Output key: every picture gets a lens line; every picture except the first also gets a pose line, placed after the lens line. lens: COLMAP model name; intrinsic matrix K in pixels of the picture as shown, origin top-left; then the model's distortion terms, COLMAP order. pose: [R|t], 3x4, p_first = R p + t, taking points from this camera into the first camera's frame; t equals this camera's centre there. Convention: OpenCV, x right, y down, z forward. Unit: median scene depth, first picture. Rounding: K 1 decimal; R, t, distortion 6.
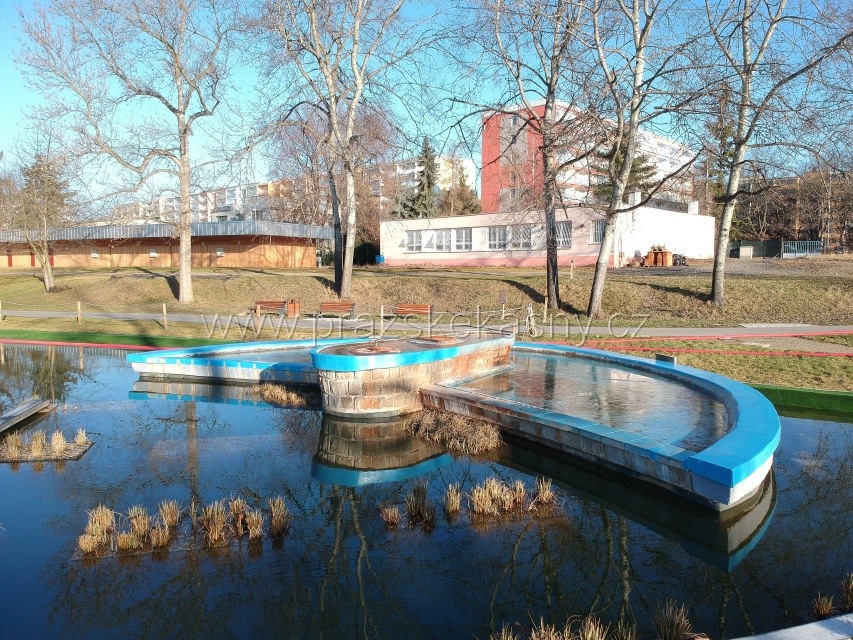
lens RADIAL K [[621.3, 0, 425.0], [0, 621.3, 319.3], [0, 0, 1]] dist [0.093817, -0.167001]
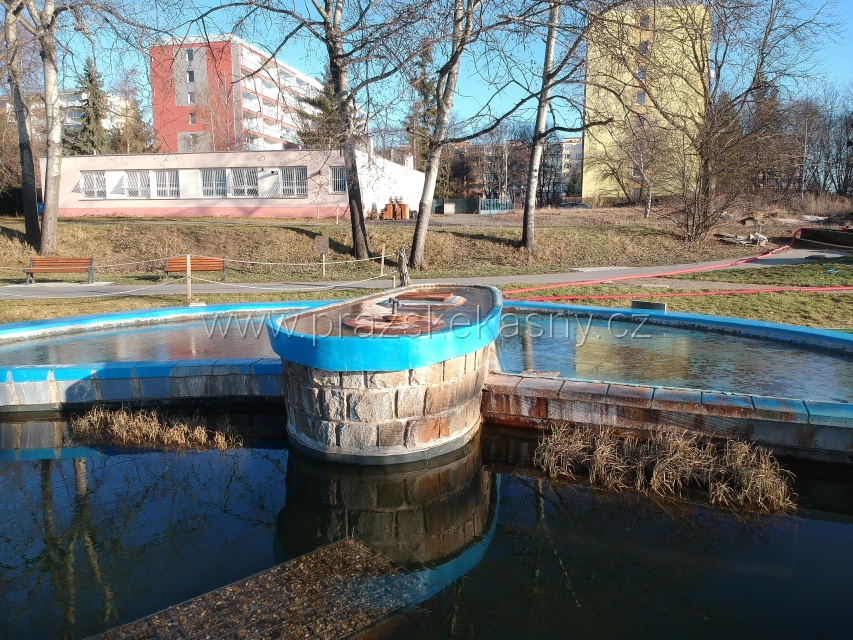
lens RADIAL K [[621.3, 0, 425.0], [0, 621.3, 319.3], [0, 0, 1]] dist [0.093817, -0.167001]
pose [[0.865107, -0.071363, 0.496485, -0.102629], [0.040987, 0.996575, 0.071827, 0.003864], [-0.499910, -0.041789, 0.865069, 0.177401]]
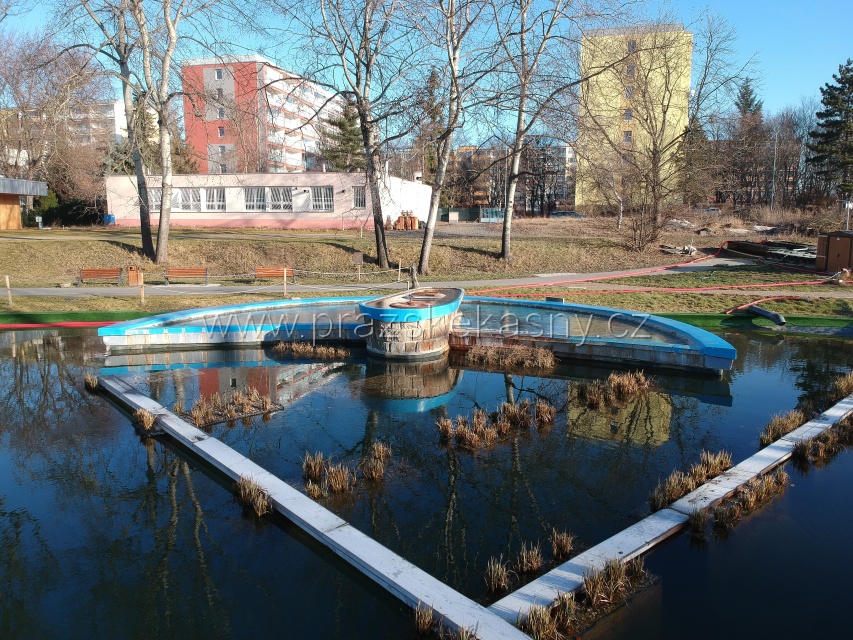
lens RADIAL K [[621.3, 0, 425.0], [0, 621.3, 319.3], [0, 0, 1]] dist [0.093817, -0.167001]
pose [[0.872181, -0.070628, 0.484057, -0.213150], [0.039441, 0.996454, 0.074324, -0.003584], [-0.487590, -0.045732, 0.871874, -0.026797]]
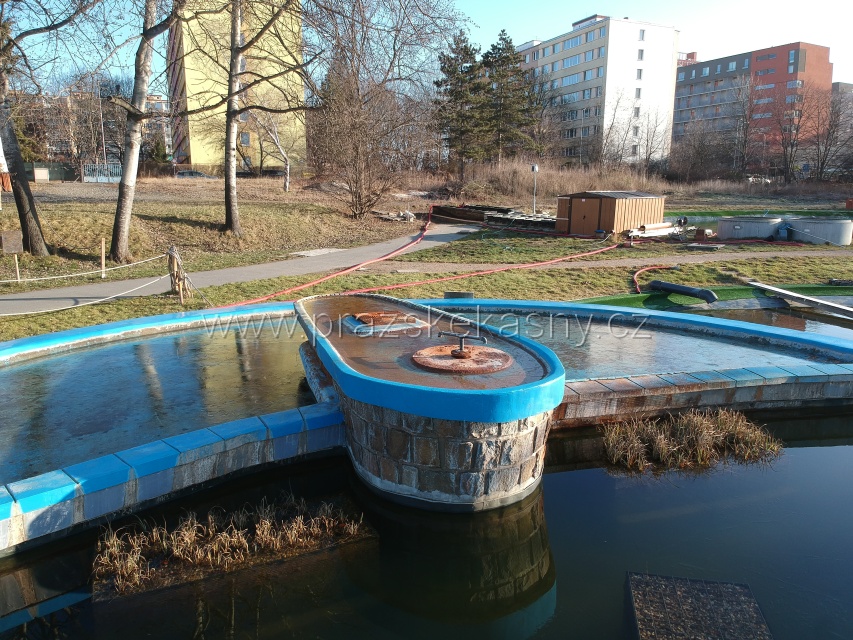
lens RADIAL K [[621.3, 0, 425.0], [0, 621.3, 319.3], [0, 0, 1]] dist [0.093817, -0.167001]
pose [[0.393960, -0.180691, 0.901192, -0.180512], [0.073401, 0.983539, 0.165114, -0.022398], [-0.916192, 0.001100, 0.400738, 0.269101]]
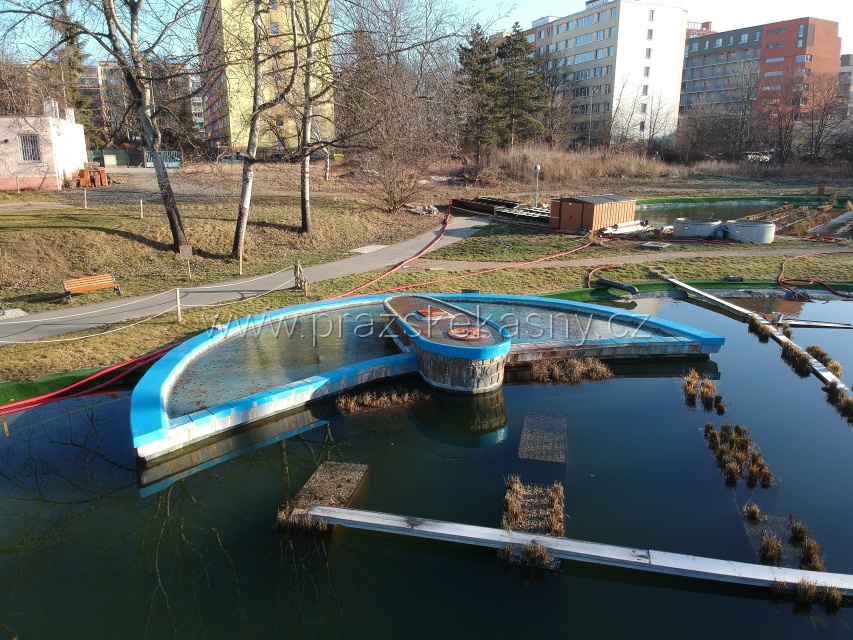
lens RADIAL K [[621.3, 0, 425.0], [0, 621.3, 319.3], [0, 0, 1]] dist [0.093817, -0.167001]
pose [[0.417091, -0.231976, 0.878762, -0.384112], [0.071200, 0.972247, 0.222860, -0.082752], [-0.906072, -0.030385, 0.422032, 0.186228]]
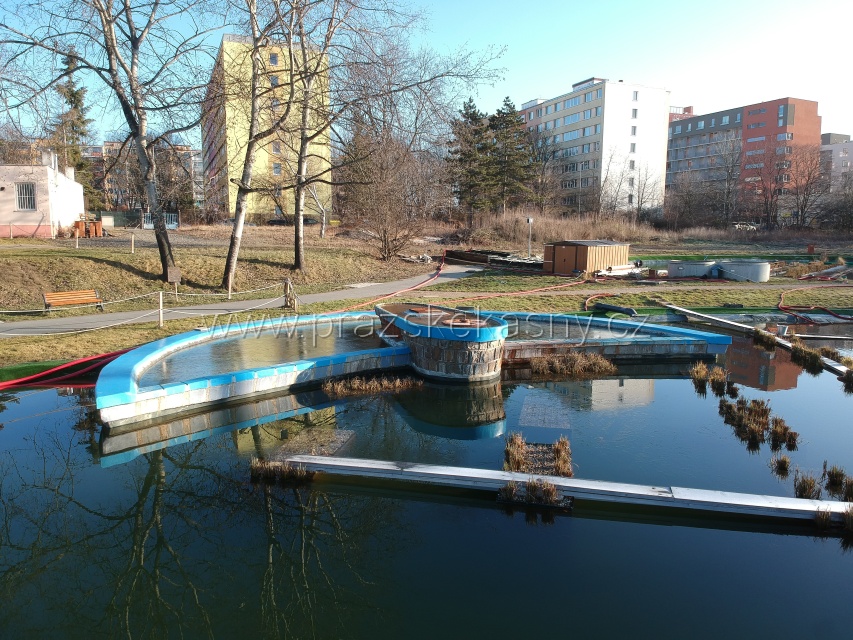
lens RADIAL K [[621.3, 0, 425.0], [0, 621.3, 319.3], [0, 0, 1]] dist [0.093817, -0.167001]
pose [[0.409536, -0.118561, 0.904557, -0.376581], [0.069901, 0.992683, 0.098464, -0.024219], [-0.909612, 0.022904, 0.414826, 0.193053]]
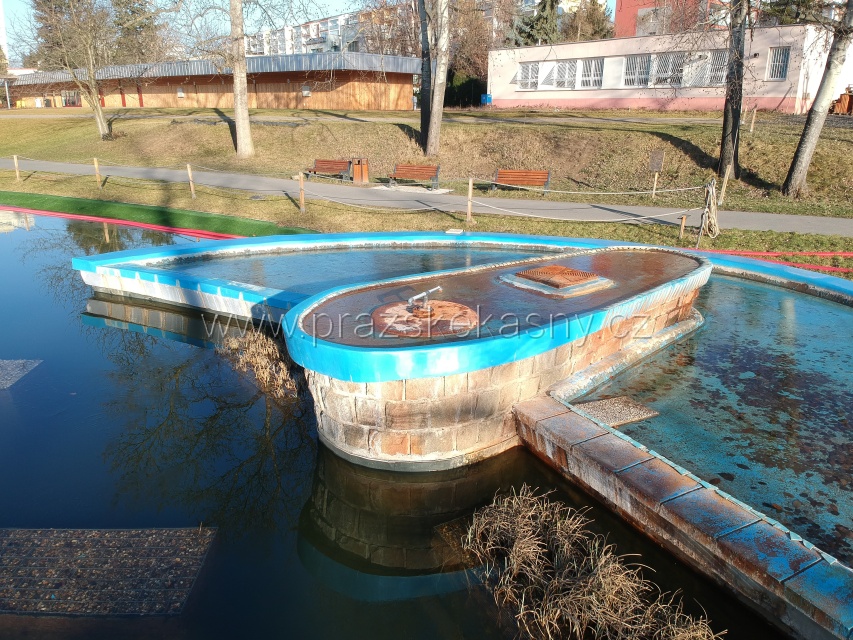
lens RADIAL K [[621.3, 0, 425.0], [0, 621.3, 319.3], [0, 0, 1]] dist [0.093817, -0.167001]
pose [[0.985149, 0.058338, -0.161489, -0.000805], [-0.017847, 0.970208, 0.241616, -0.020185], [0.170773, -0.235146, 0.956840, 0.178888]]
